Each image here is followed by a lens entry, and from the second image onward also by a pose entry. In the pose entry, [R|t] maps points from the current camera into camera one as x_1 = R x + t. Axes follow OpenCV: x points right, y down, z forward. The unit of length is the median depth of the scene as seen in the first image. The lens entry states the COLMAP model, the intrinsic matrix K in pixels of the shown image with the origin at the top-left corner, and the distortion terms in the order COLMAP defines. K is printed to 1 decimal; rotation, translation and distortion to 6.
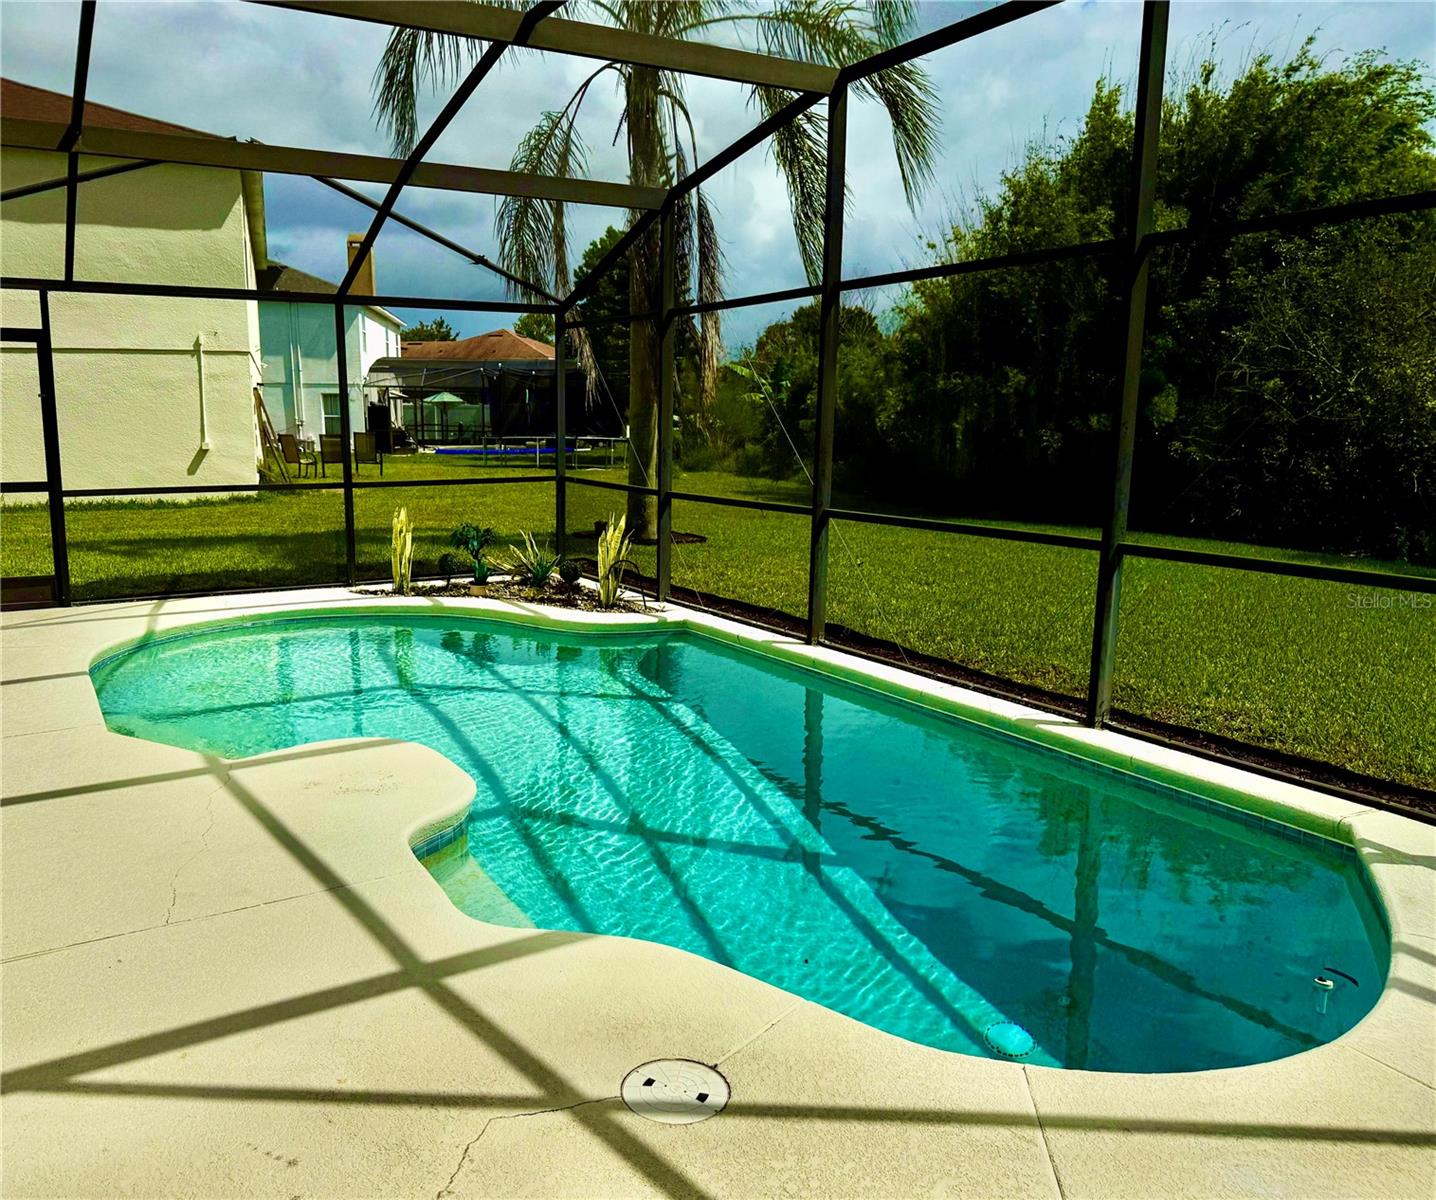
lens RADIAL K [[1117.5, 0, 643.7], [0, 1117.5, 596.3], [0, 0, 1]] dist [0.023118, 0.000022]
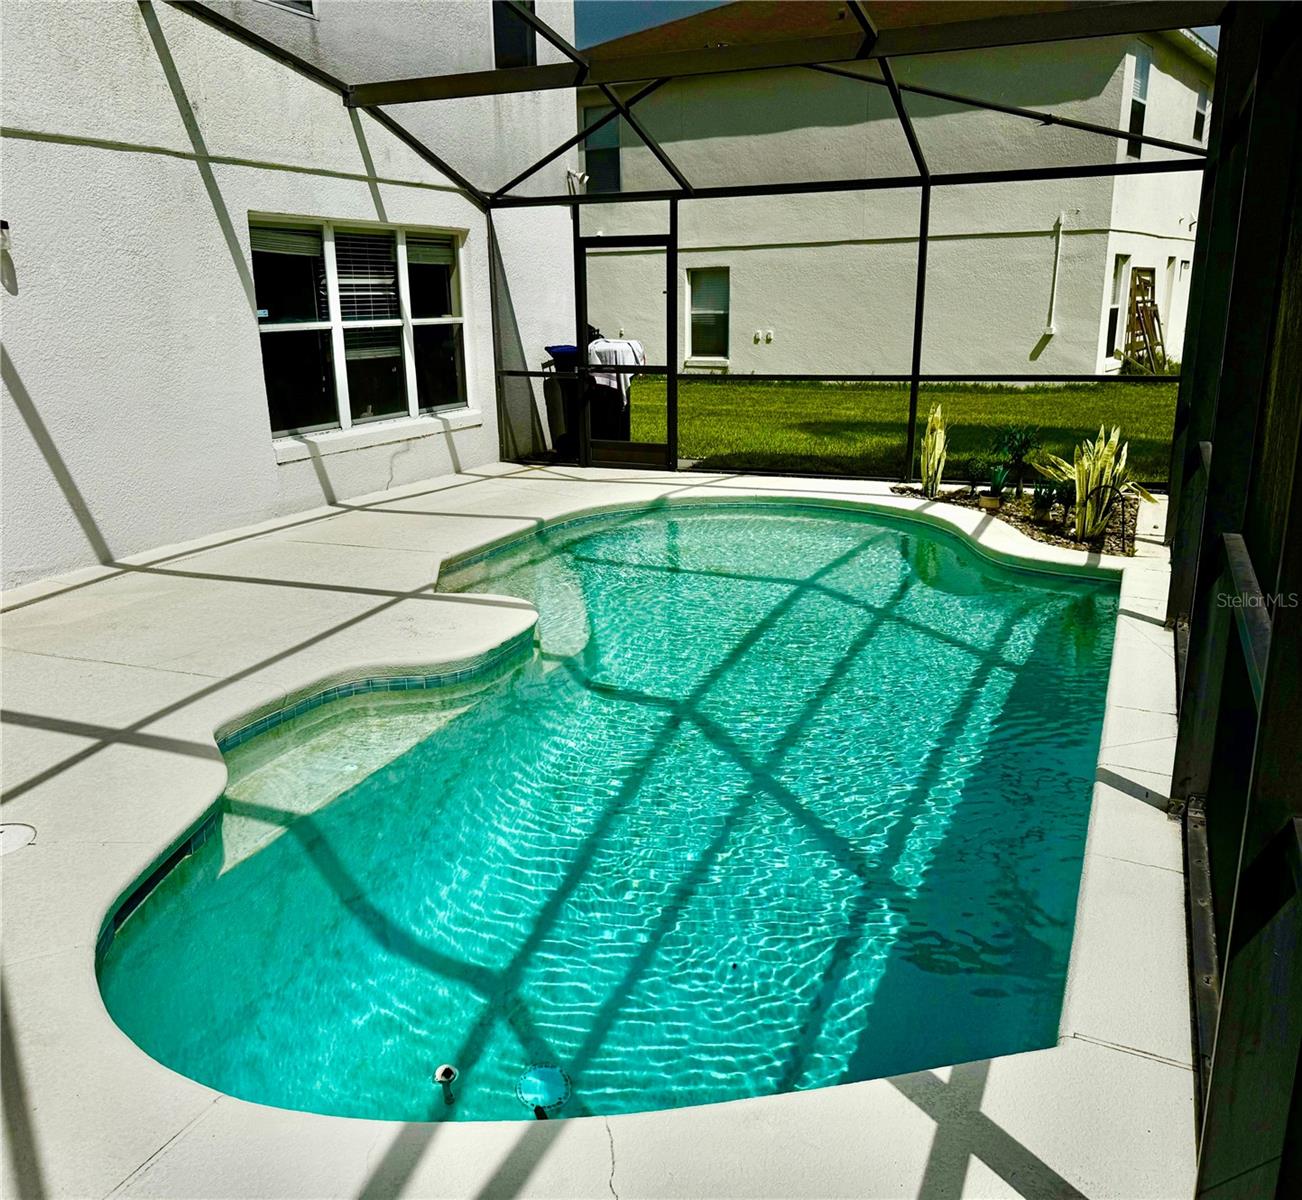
lens RADIAL K [[1131.3, 0, 651.0], [0, 1131.3, 600.0], [0, 0, 1]] dist [0.012261, 0.003348]
pose [[0.604961, 0.198211, -0.771190, 0.299431], [-0.116500, 0.980132, 0.160525, -0.030910], [0.787686, -0.007268, 0.616034, 0.158403]]
